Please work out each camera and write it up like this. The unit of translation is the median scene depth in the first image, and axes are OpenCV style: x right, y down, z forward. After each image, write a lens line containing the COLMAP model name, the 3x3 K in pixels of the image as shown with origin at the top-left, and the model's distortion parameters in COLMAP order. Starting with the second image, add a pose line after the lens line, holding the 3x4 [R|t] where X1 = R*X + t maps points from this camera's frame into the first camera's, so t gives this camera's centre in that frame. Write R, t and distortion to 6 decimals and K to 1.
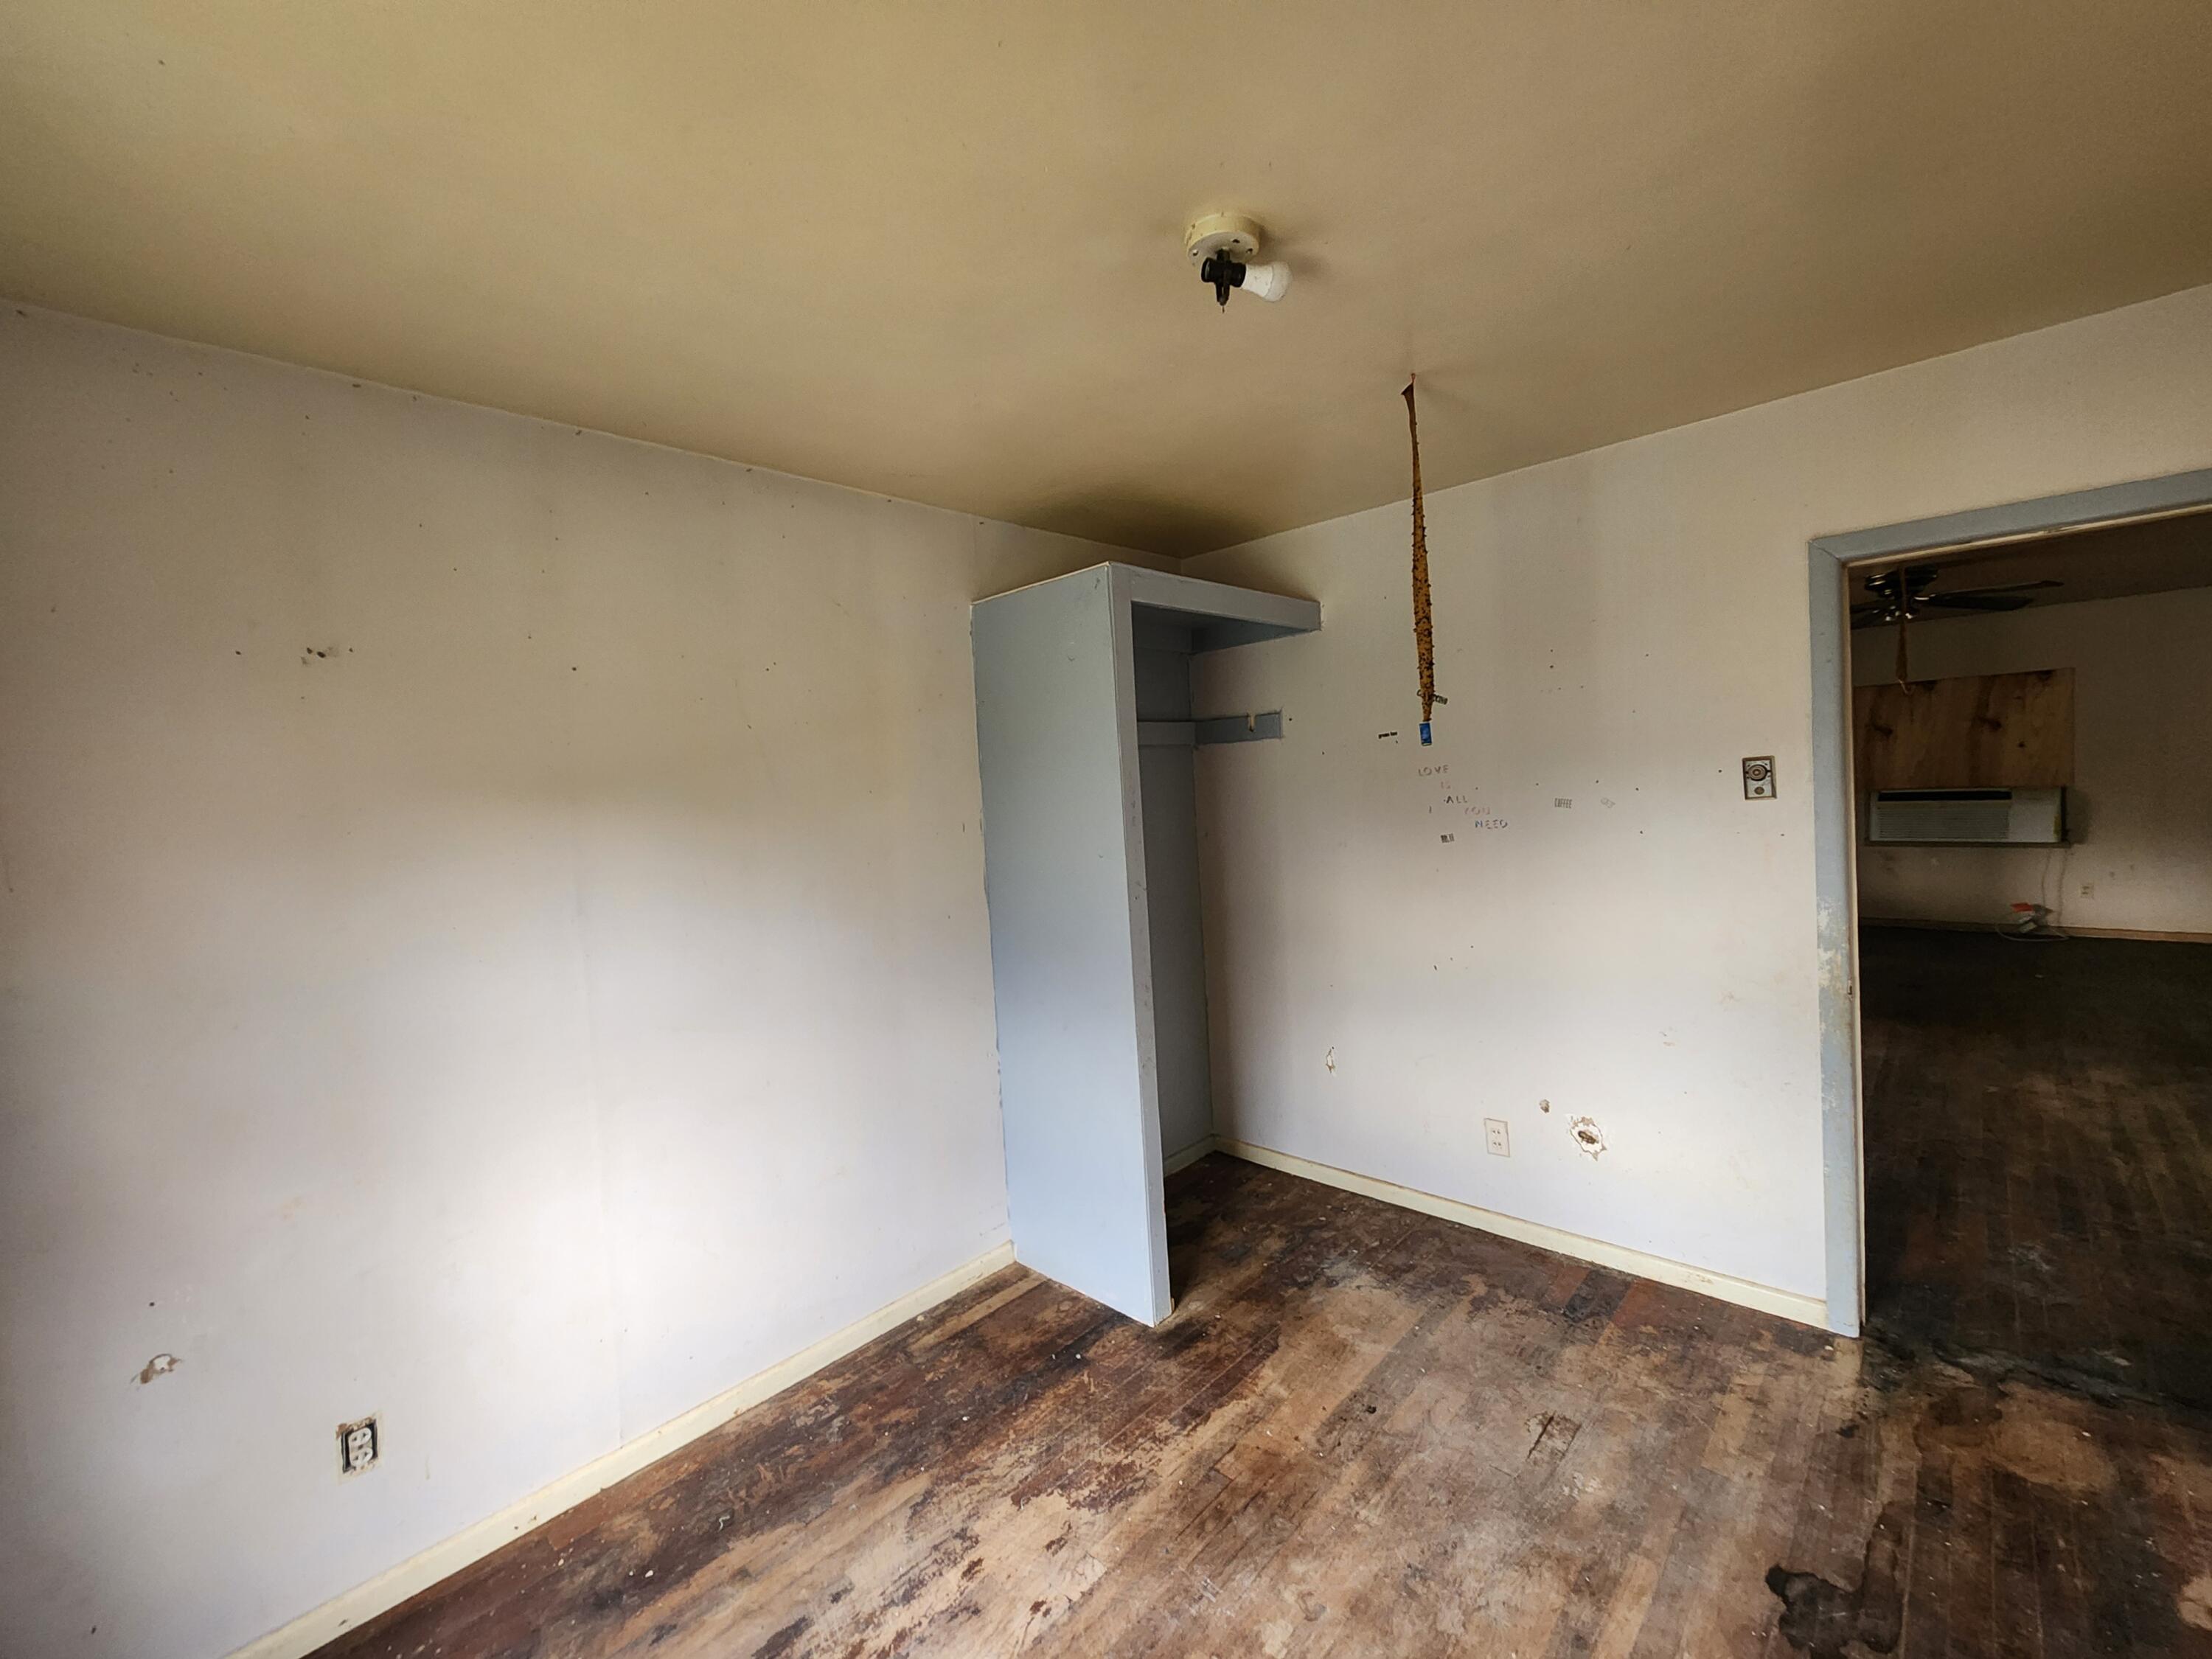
lens RADIAL K [[902.1, 0, 1115.4], [0, 902.1, 823.9], [0, 0, 1]] dist [0.001752, -0.000853]
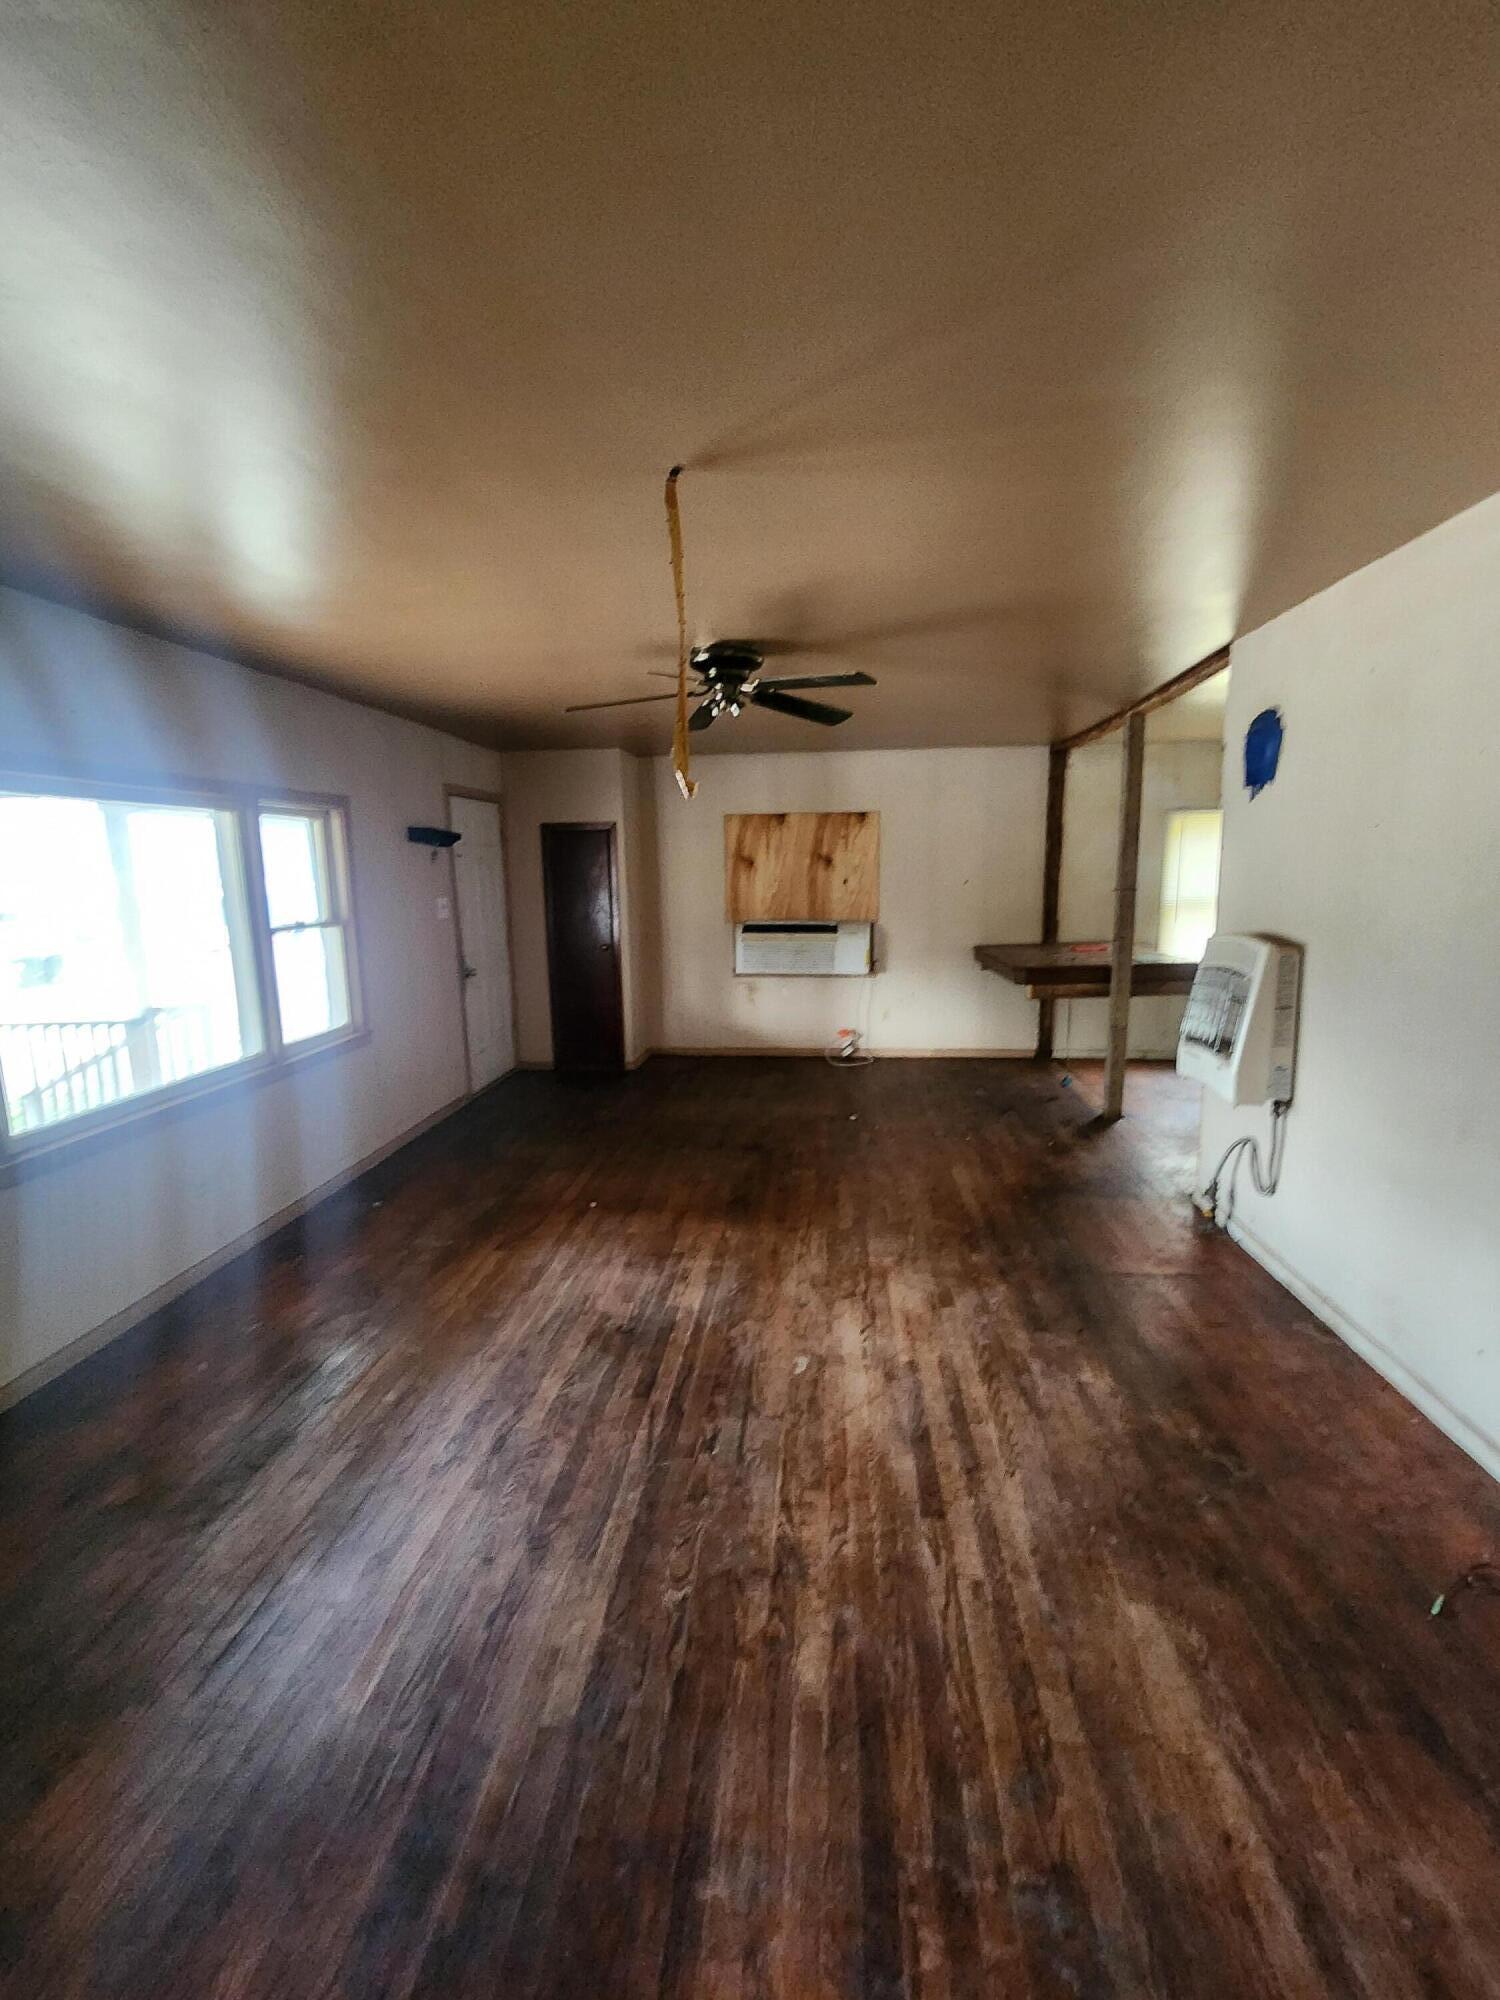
lens RADIAL K [[815.7, 0, 747.8], [0, 815.7, 999.2], [0, 0, 1]] dist [0.001752, -0.000853]
pose [[0.789512, -0.053280, 0.611418, 0.518867], [0.000405, 0.996270, 0.086294, -0.052405], [-0.613735, -0.067883, 0.786588, 0.497718]]
